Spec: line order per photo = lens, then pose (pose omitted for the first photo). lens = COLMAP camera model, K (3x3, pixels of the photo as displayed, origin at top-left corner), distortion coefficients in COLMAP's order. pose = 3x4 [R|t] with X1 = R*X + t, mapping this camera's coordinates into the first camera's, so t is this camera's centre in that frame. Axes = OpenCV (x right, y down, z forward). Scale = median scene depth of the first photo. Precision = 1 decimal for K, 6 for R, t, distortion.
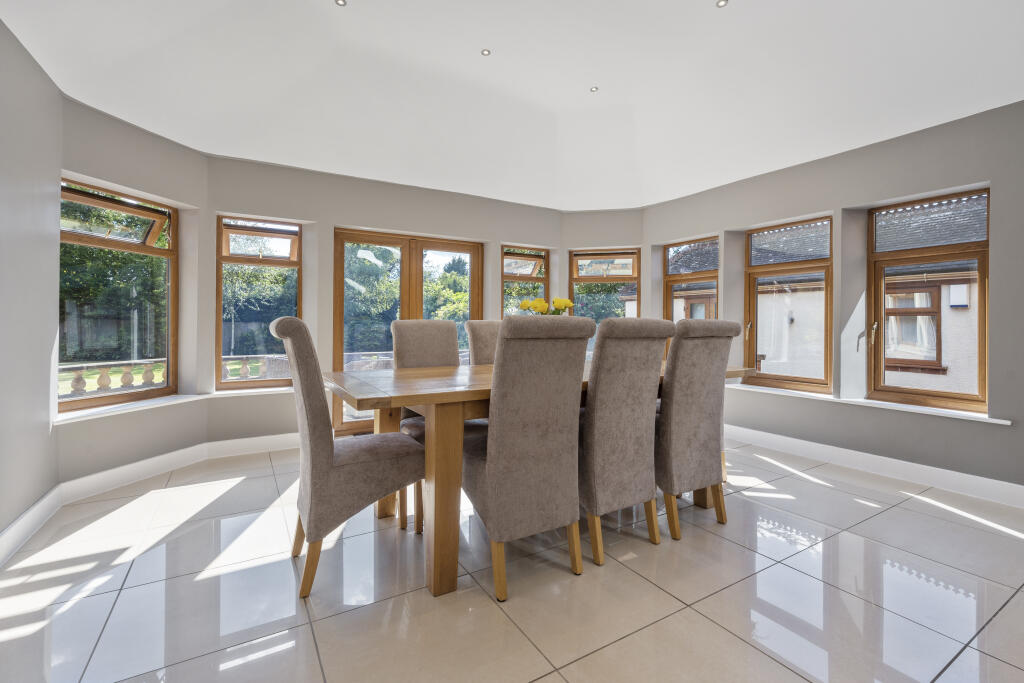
lens RADIAL K [[456.6, 0, 511.0], [0, 456.6, 322.5], [0, 0, 1]] dist [0.001152, 0.000094]
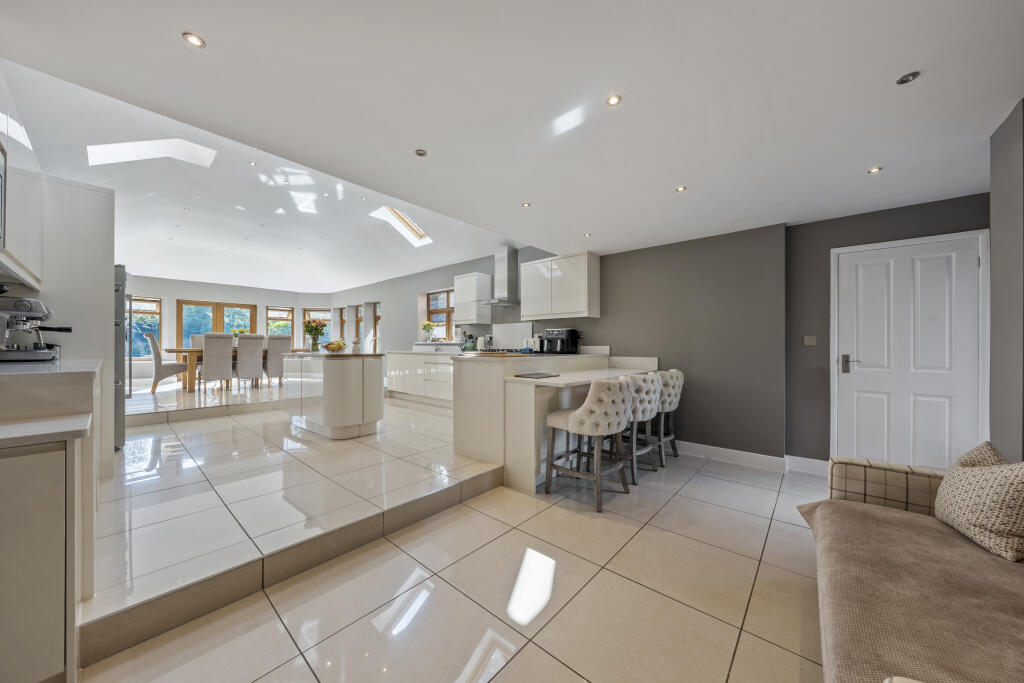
lens RADIAL K [[350.7, 0, 512.0], [0, 350.7, 341.5], [0, 0, 1]] dist [-0.002532, -0.000090]
pose [[0.951937, 0.000916, 0.306293, 0.825530], [0.001628, 0.999966, -0.008050, 0.047166], [-0.306290, 0.008162, 0.951903, -1.491348]]
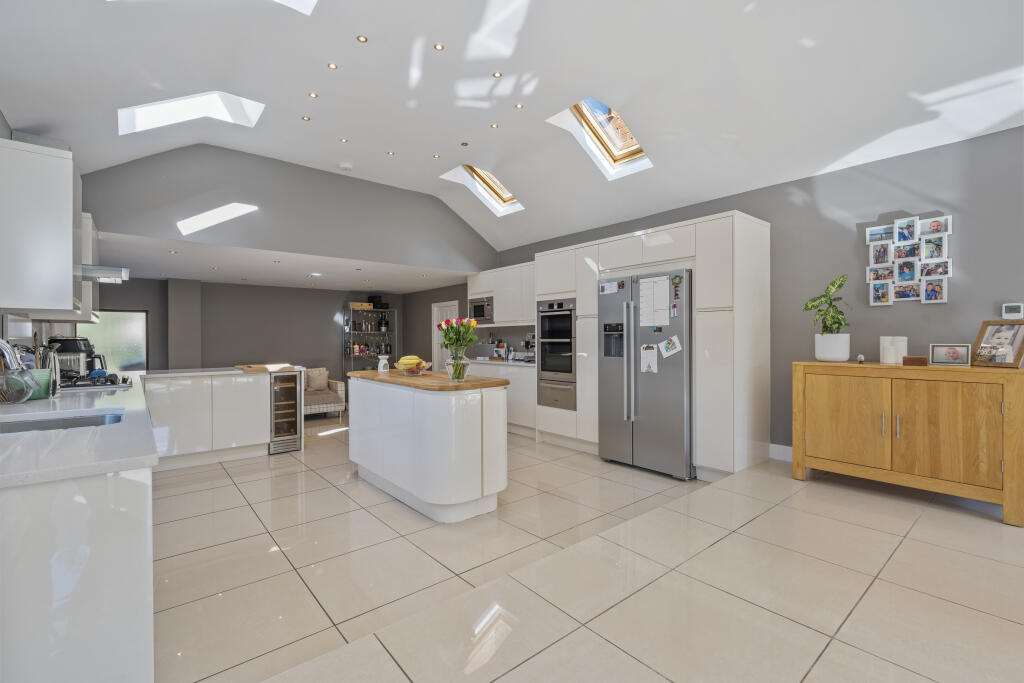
lens RADIAL K [[465.6, 0, 512.0], [0, 465.6, 341.5], [0, 0, 1]] dist [0.000123, 0.000049]
pose [[-0.989994, 0.001377, -0.141106, 0.574539], [0.001074, 0.999997, 0.002224, 0.003676], [0.141109, 0.002050, -0.989992, 0.683335]]
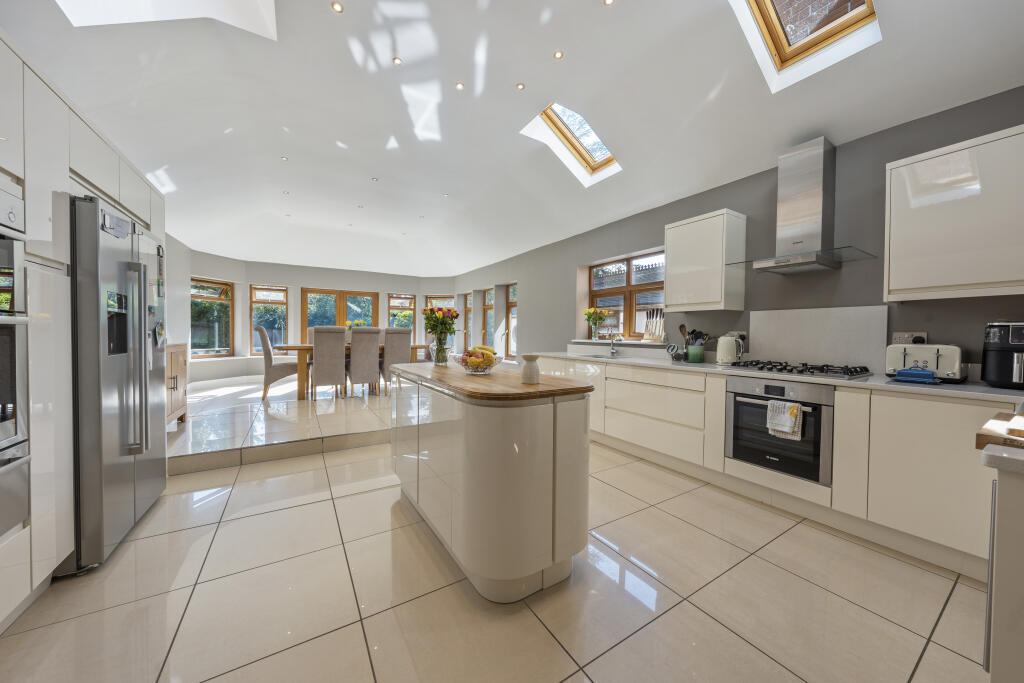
lens RADIAL K [[350.7, 0, 512.0], [0, 350.7, 341.5], [0, 0, 1]] dist [-0.002532, -0.000090]
pose [[0.999905, 0.005267, 0.012760, 0.681308], [-0.005608, 0.999624, 0.026832, 0.011317], [-0.012614, -0.026901, 0.999559, -0.829532]]
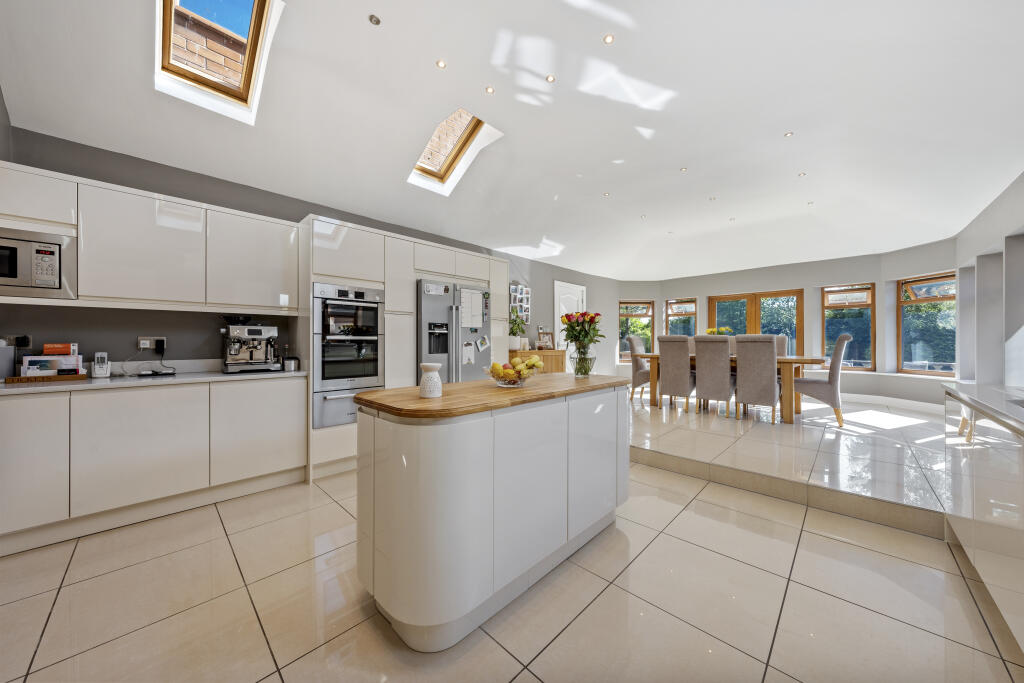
lens RADIAL K [[350.7, 0, 512.0], [0, 350.7, 341.5], [0, 0, 1]] dist [-0.002532, -0.000090]
pose [[0.251103, -0.005866, -0.967943, 1.097385], [0.005974, 0.999972, -0.004510, 0.016807], [0.967942, -0.004649, 0.251131, -0.410918]]
